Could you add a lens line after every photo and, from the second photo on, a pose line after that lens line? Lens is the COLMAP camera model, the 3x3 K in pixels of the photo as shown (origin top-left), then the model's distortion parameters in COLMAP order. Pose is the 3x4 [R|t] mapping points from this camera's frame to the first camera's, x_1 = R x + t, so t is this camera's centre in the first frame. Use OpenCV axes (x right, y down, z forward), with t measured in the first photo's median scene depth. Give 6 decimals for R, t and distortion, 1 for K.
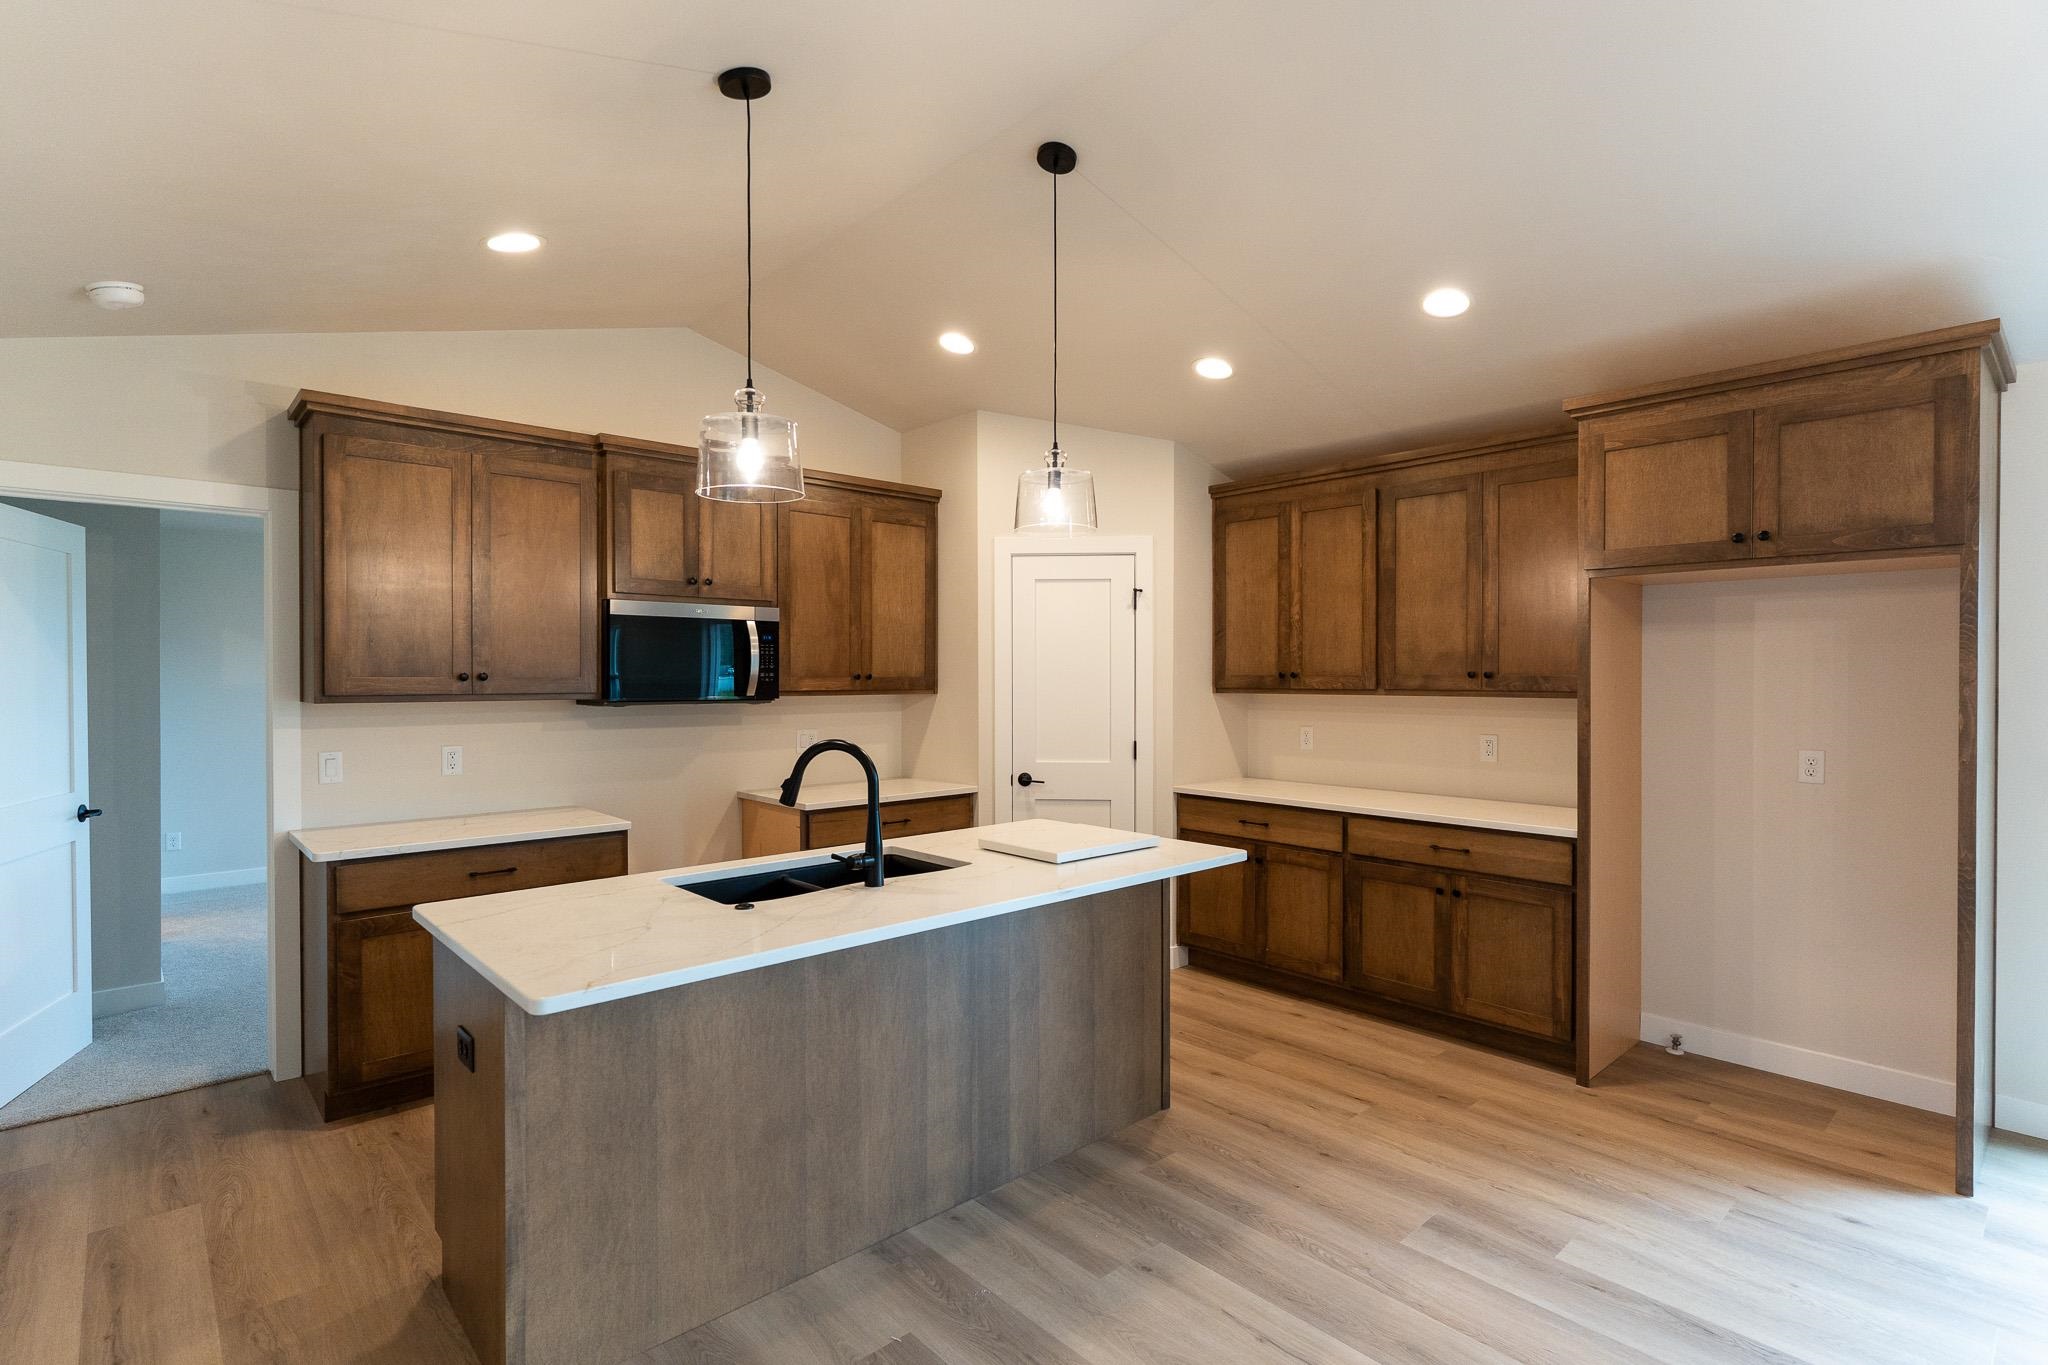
lens RADIAL K [[987.1, 0, 1006.9], [0, 987.1, 682.1], [0, 0, 1]] dist [0.001618, 0.000840]
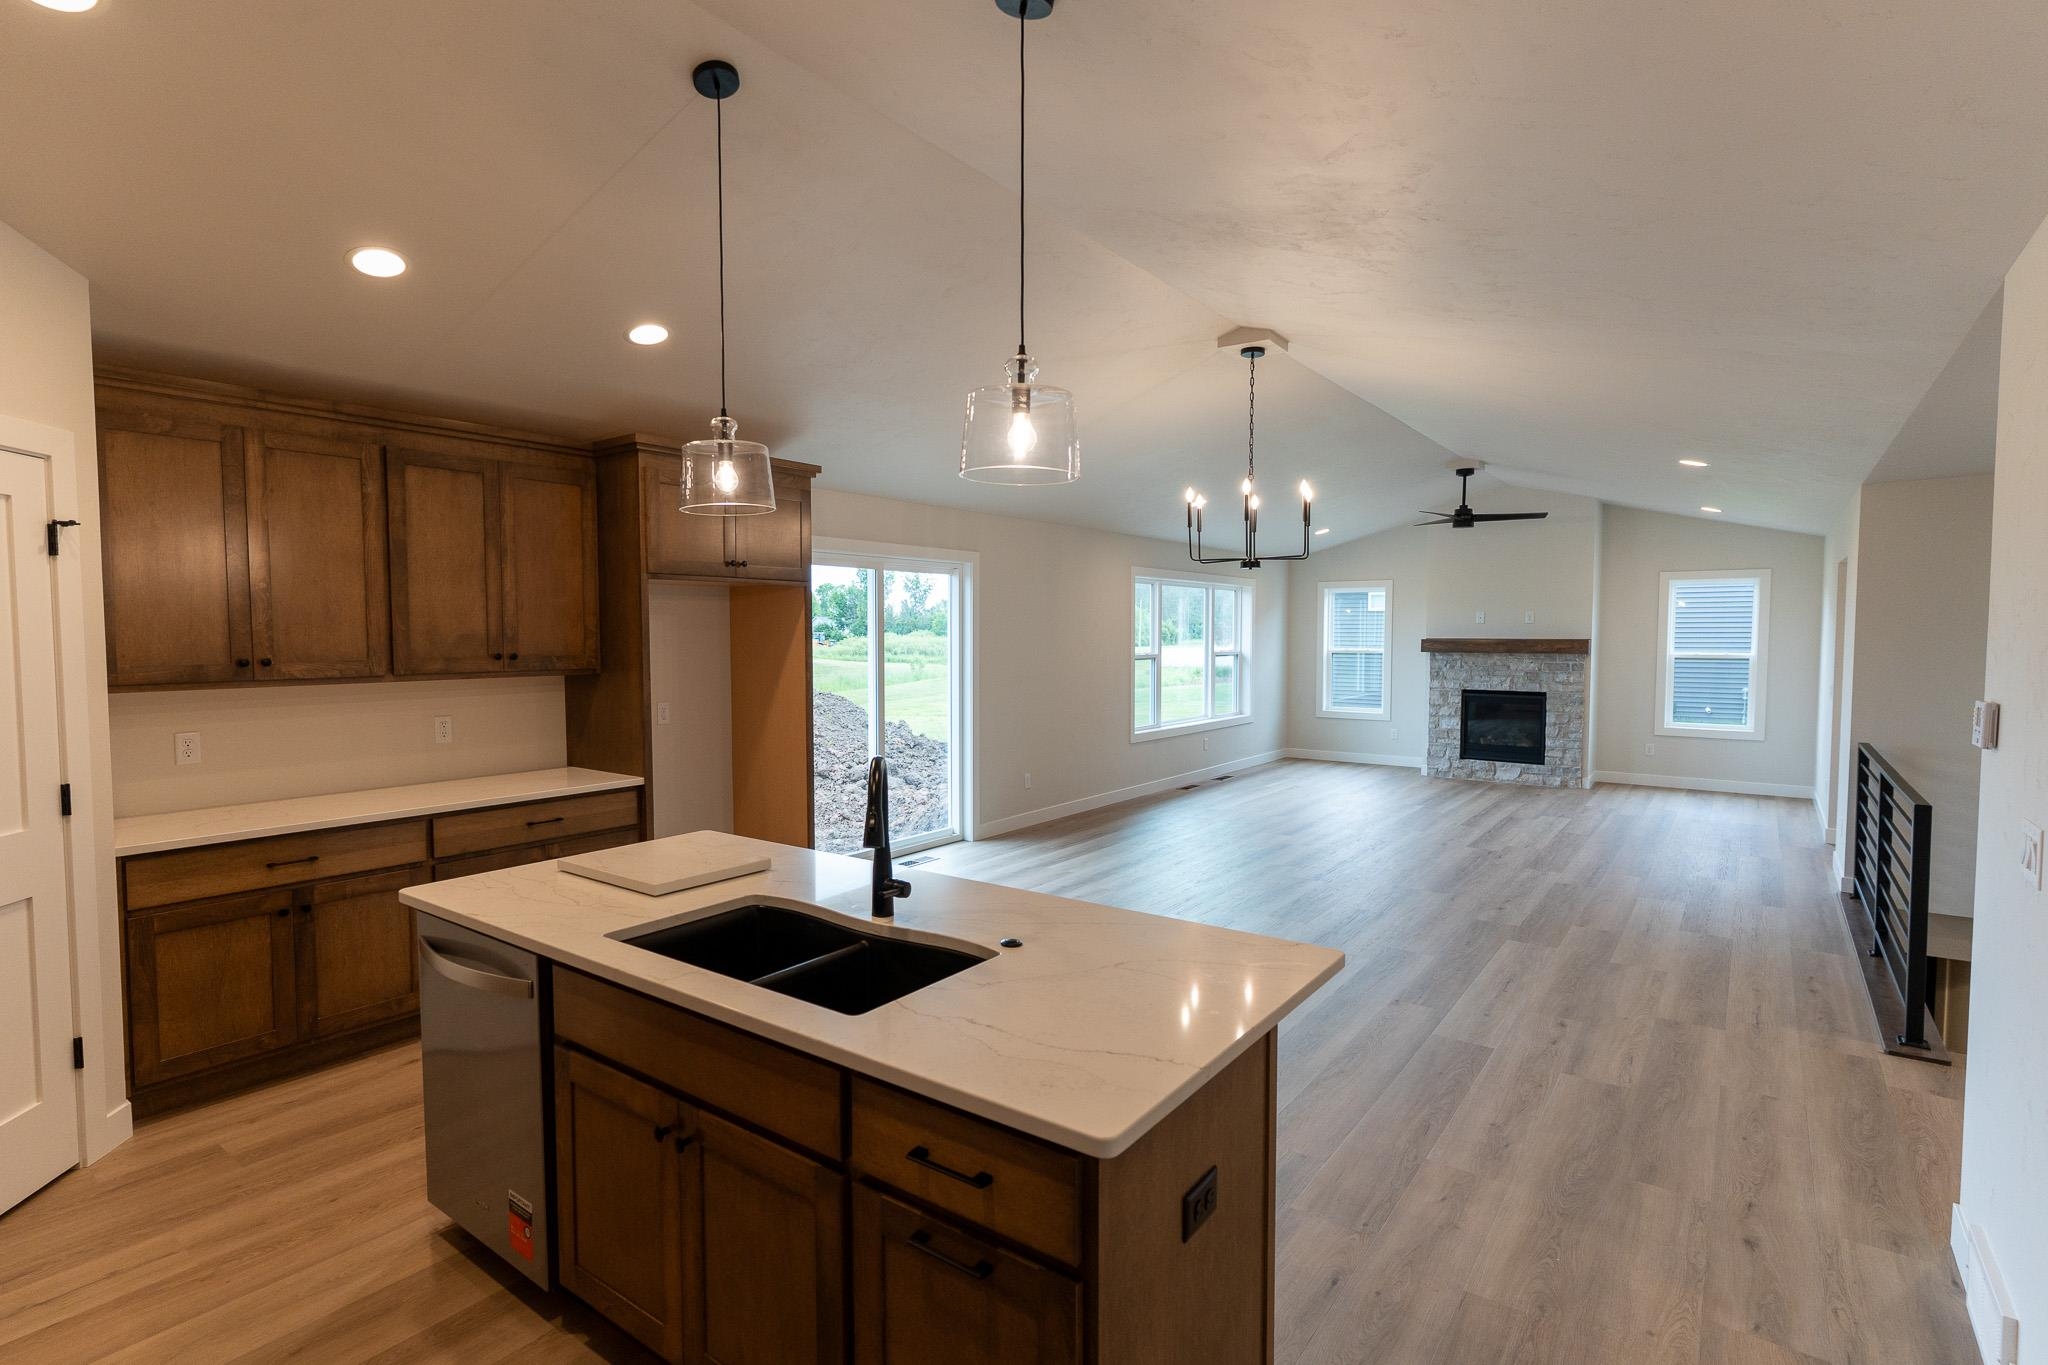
lens RADIAL K [[996.6, 0, 1010.1], [0, 996.6, 681.1], [0, 0, 1]] dist [0.001920, 0.000239]
pose [[-0.199090, -0.048993, 0.978756, -0.656660], [0.008878, 0.998618, 0.051793, -0.031224], [-0.979941, 0.019001, -0.198380, 0.683764]]
